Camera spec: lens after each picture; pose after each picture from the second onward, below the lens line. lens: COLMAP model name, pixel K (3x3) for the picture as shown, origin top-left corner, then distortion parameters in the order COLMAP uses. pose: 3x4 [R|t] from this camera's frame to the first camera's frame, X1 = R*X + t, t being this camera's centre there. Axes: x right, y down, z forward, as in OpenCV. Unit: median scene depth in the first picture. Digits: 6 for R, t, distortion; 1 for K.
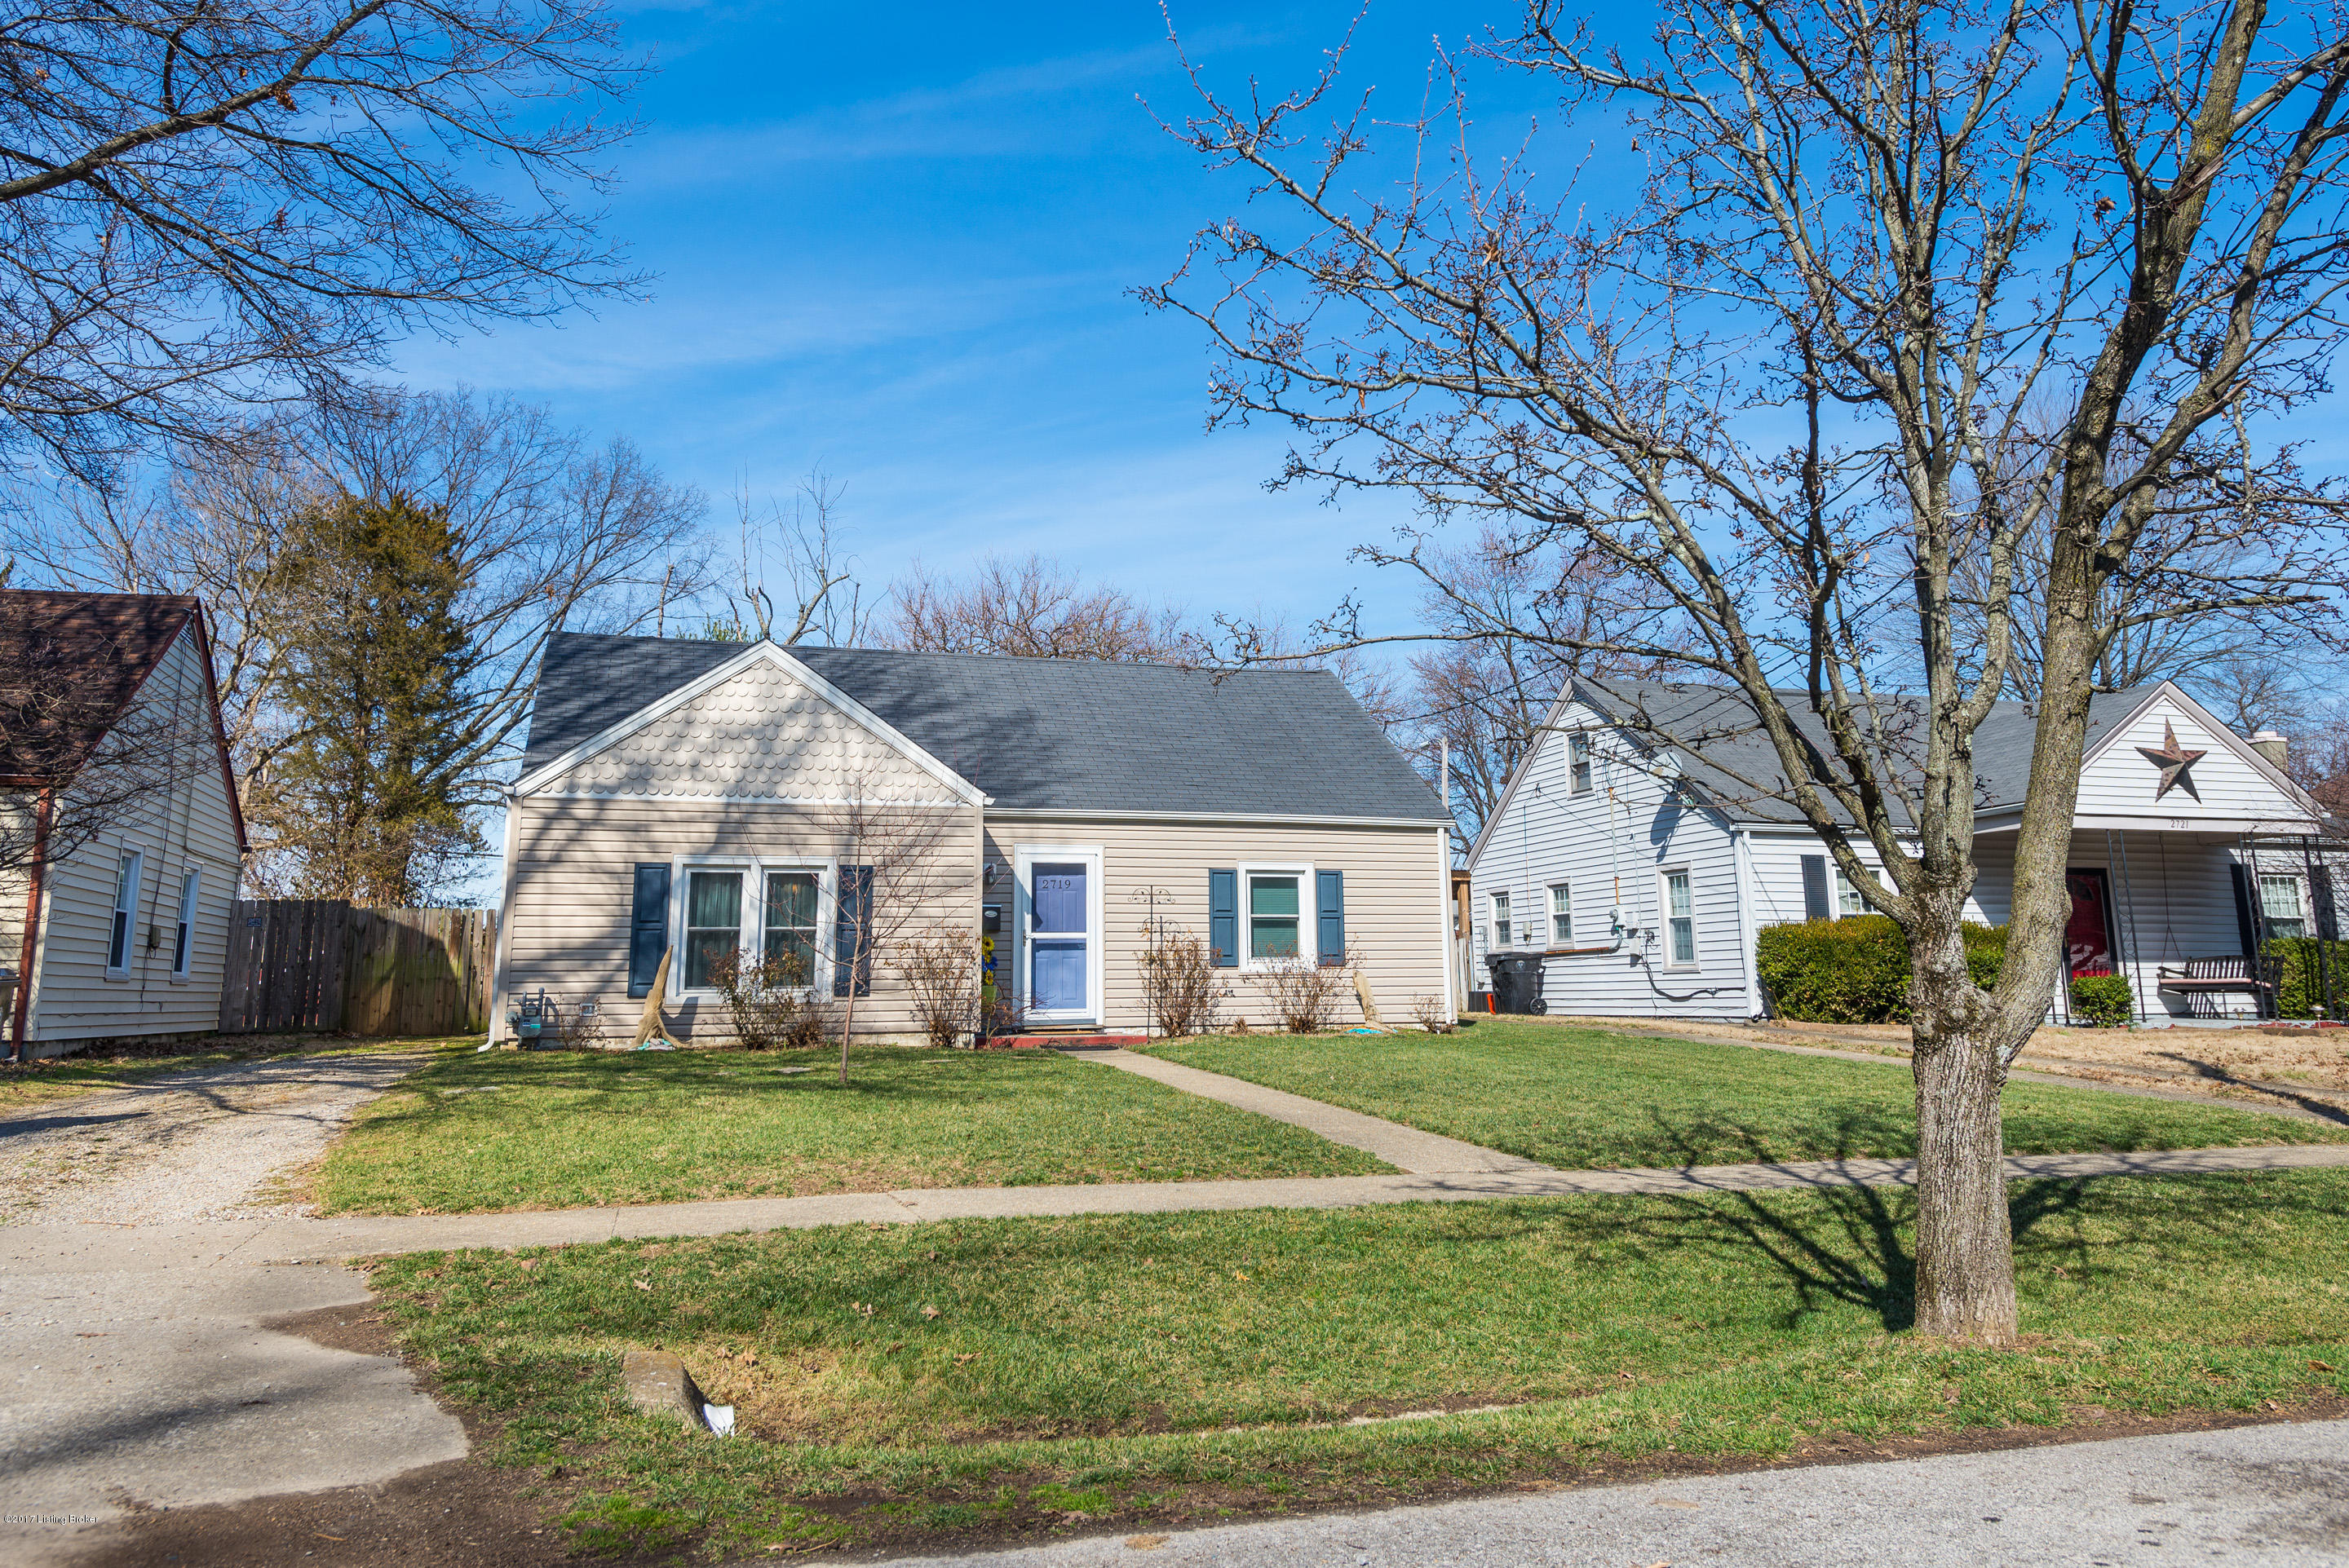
lens RADIAL K [[1711.9, 0, 1174.9], [0, 1711.9, 646.1], [0, 0, 1]] dist [0.021862, -0.004539]
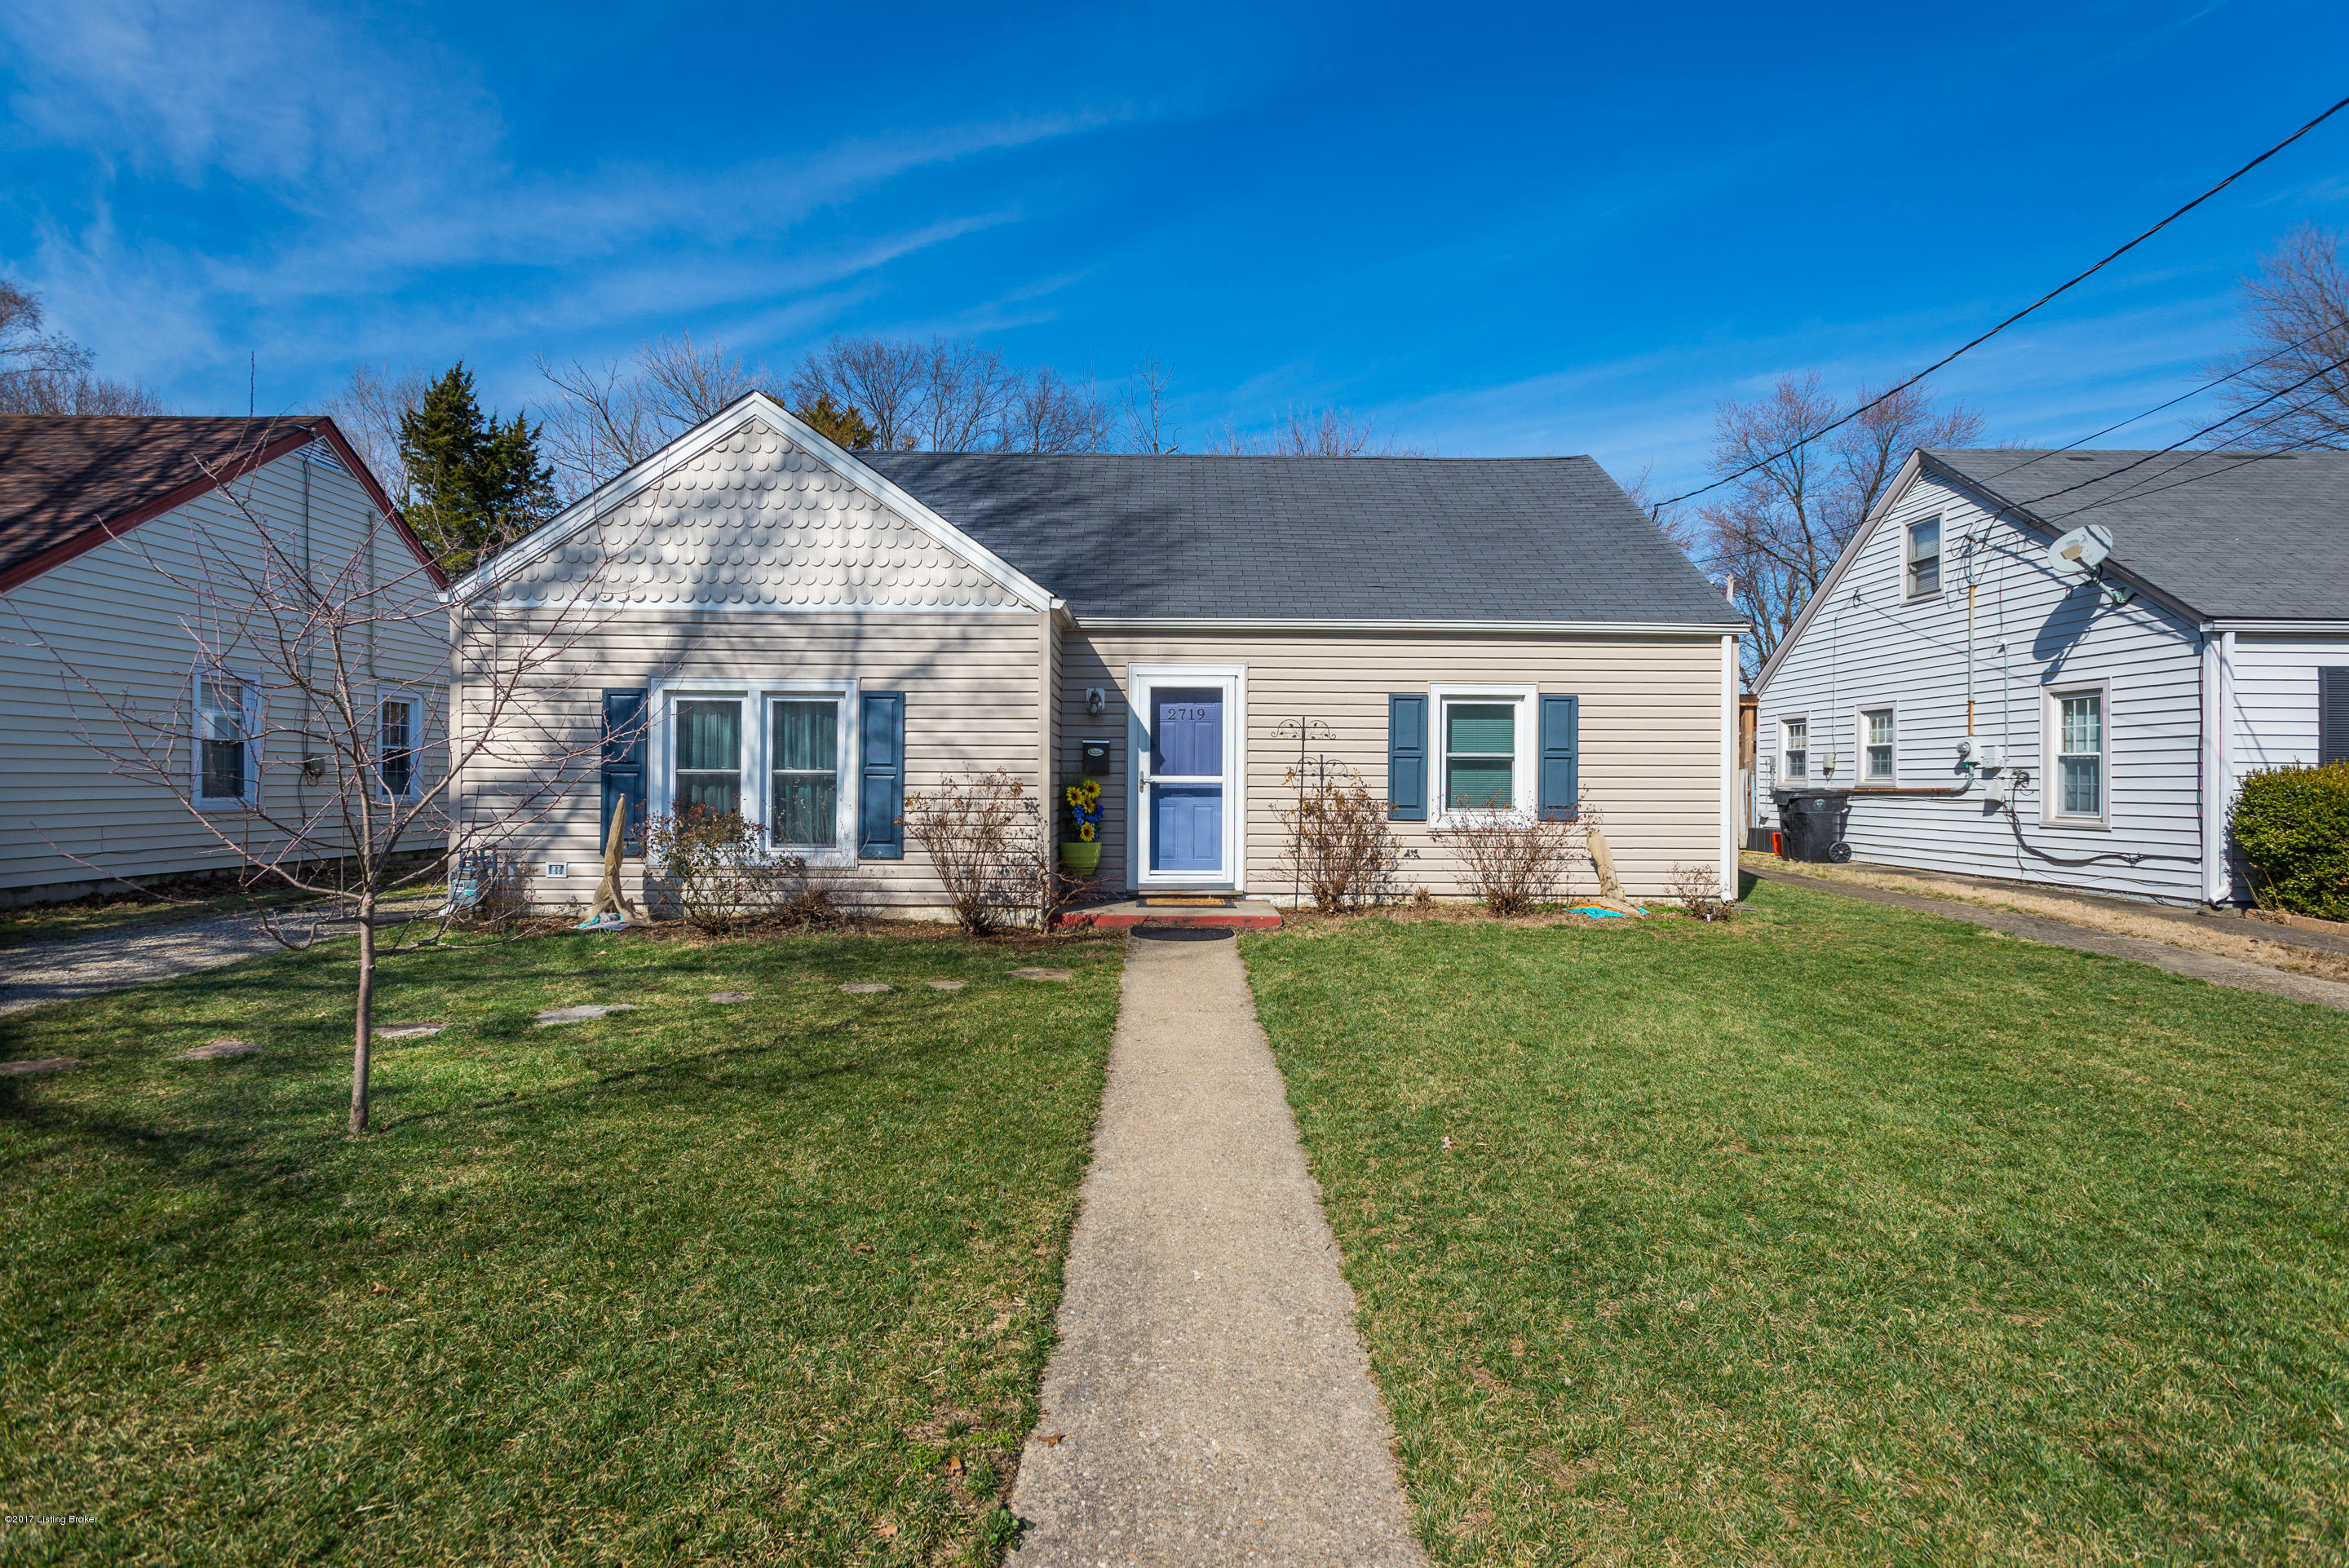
lens RADIAL K [[1133.2, 0, 1174.5], [0, 1133.2, 784.0], [0, 0, 1]] dist [0.015156, -0.001106]
pose [[0.957404, 0.017588, -0.288217, 0.075075], [0.041779, 0.979203, 0.198535, 0.065668], [0.285714, -0.202120, 0.936758, 0.495433]]
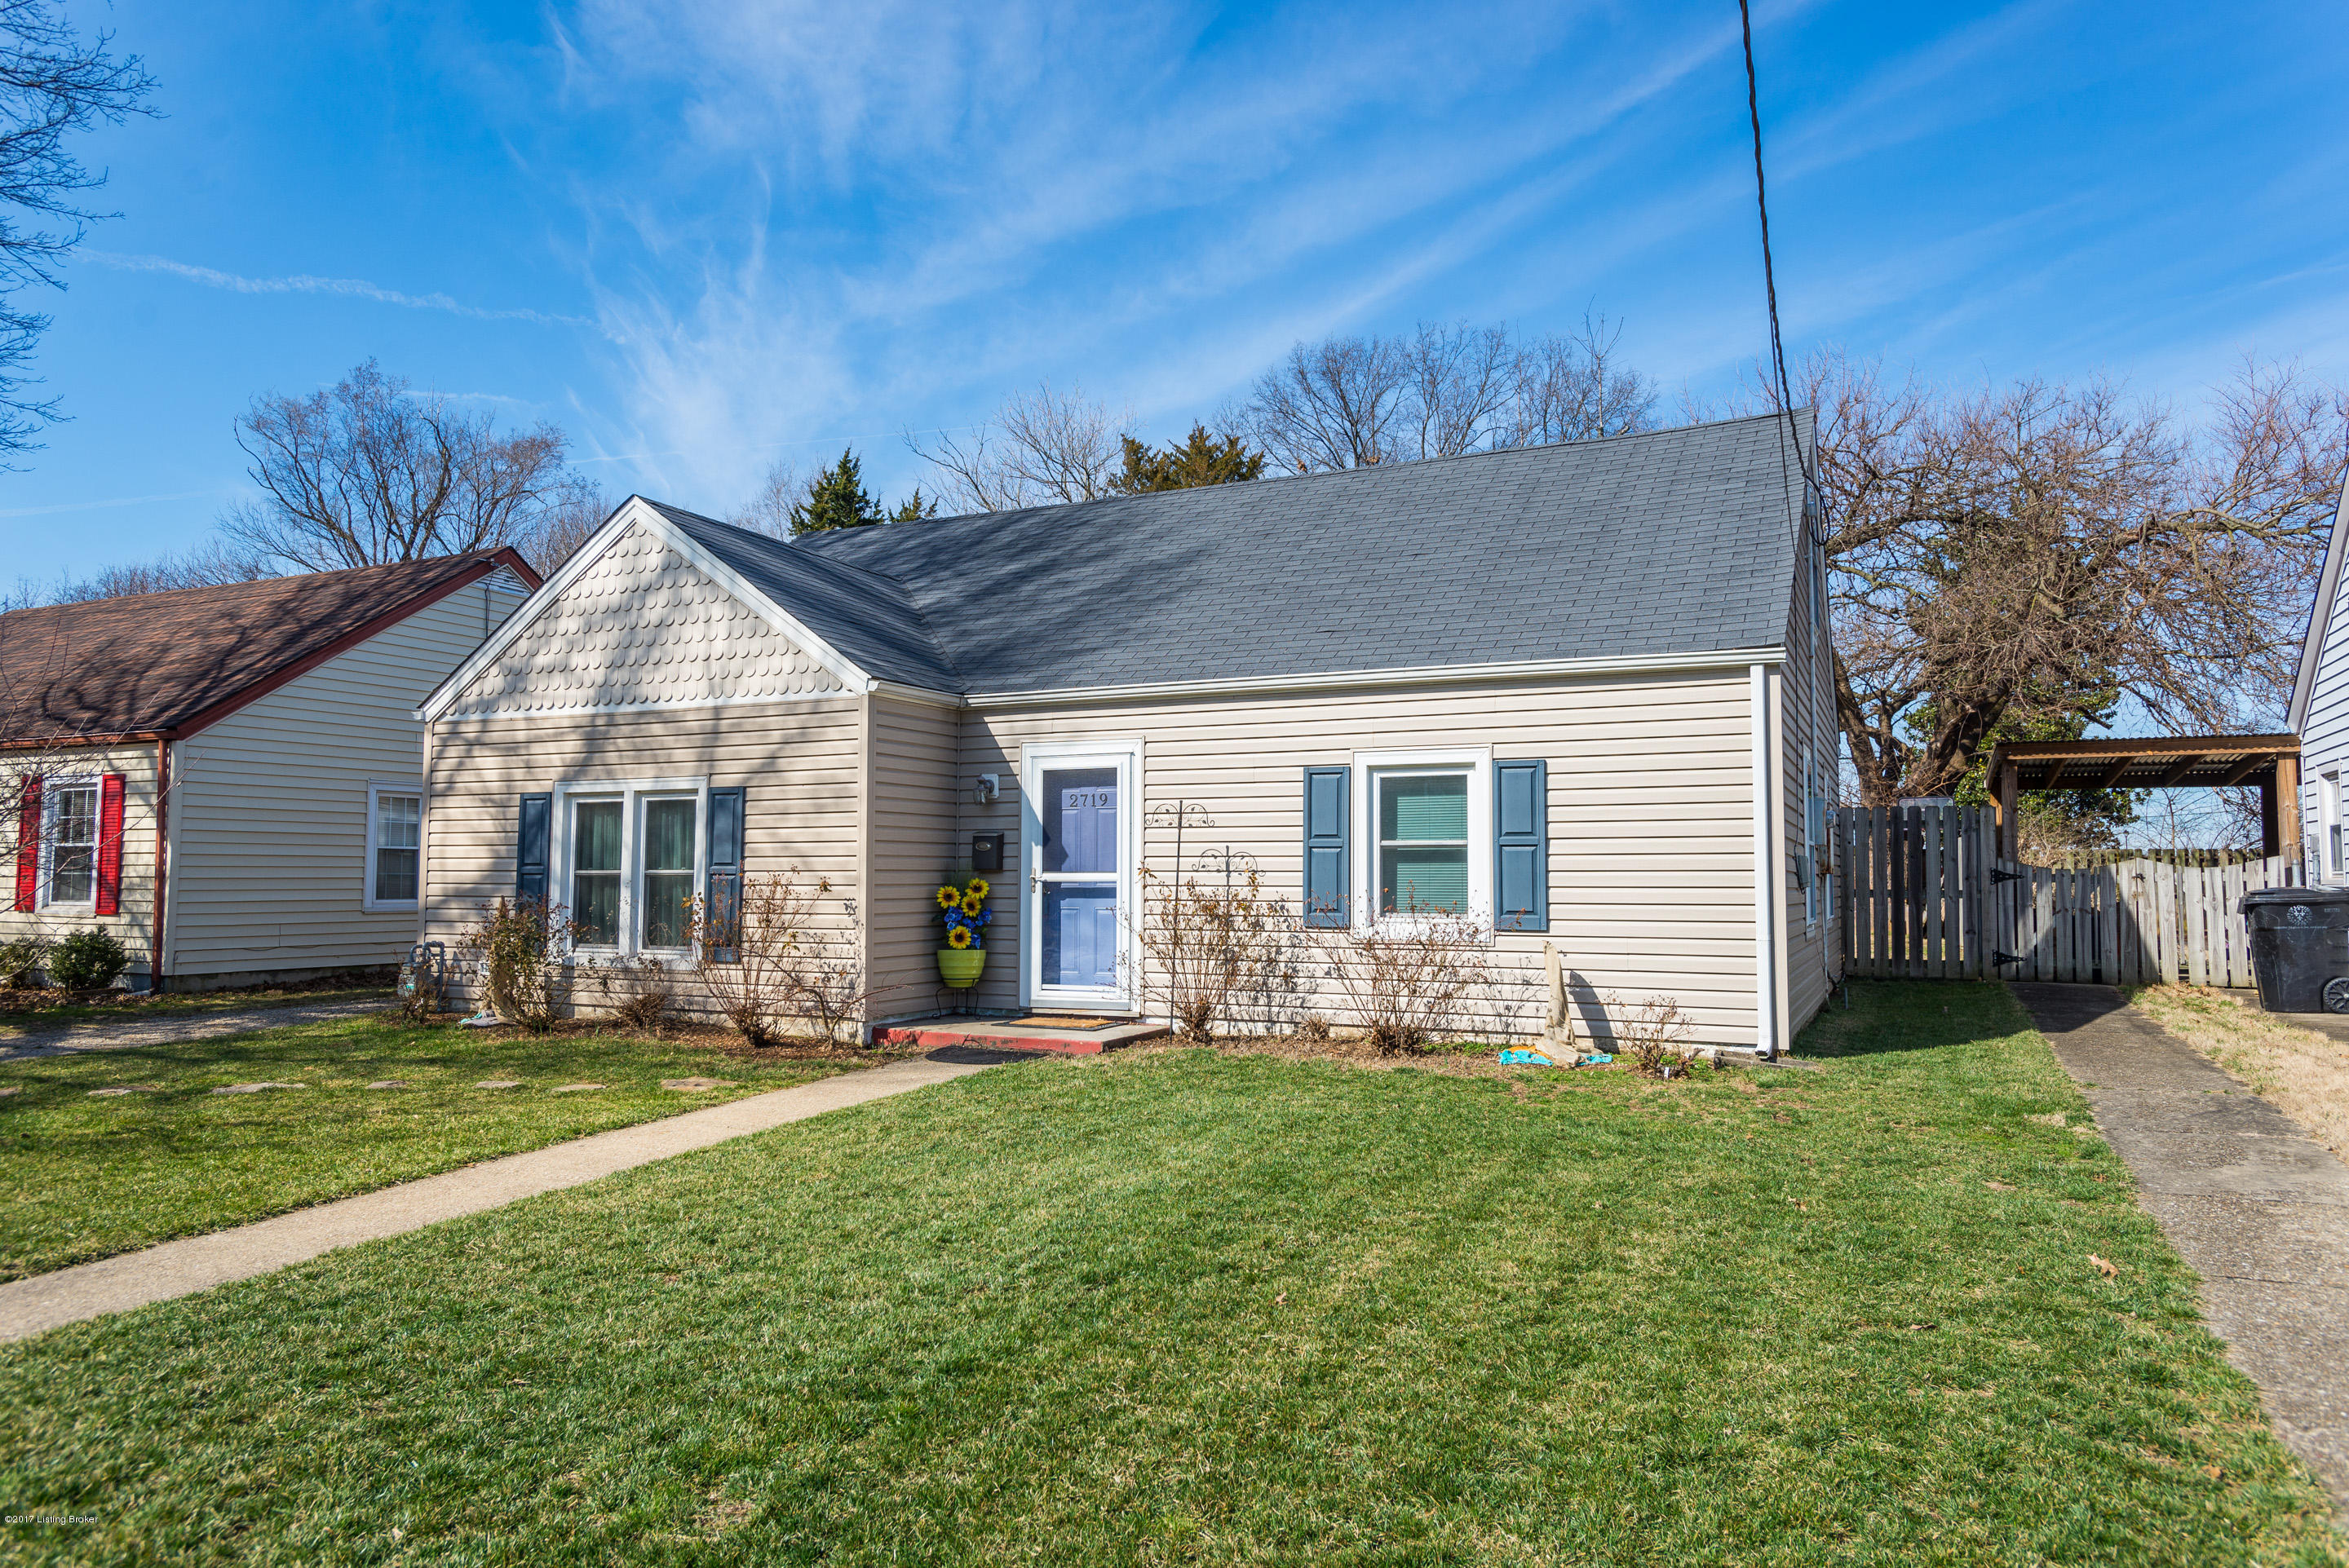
lens RADIAL K [[1501.1, 0, 1174.5], [0, 1501.1, 784.0], [0, 0, 1]] dist [0.025348, 0.000077]
pose [[0.728274, -0.031886, -0.684544, 0.349874], [0.128625, 0.987524, 0.090843, 0.082616], [0.673106, -0.154208, 0.723289, 0.590733]]
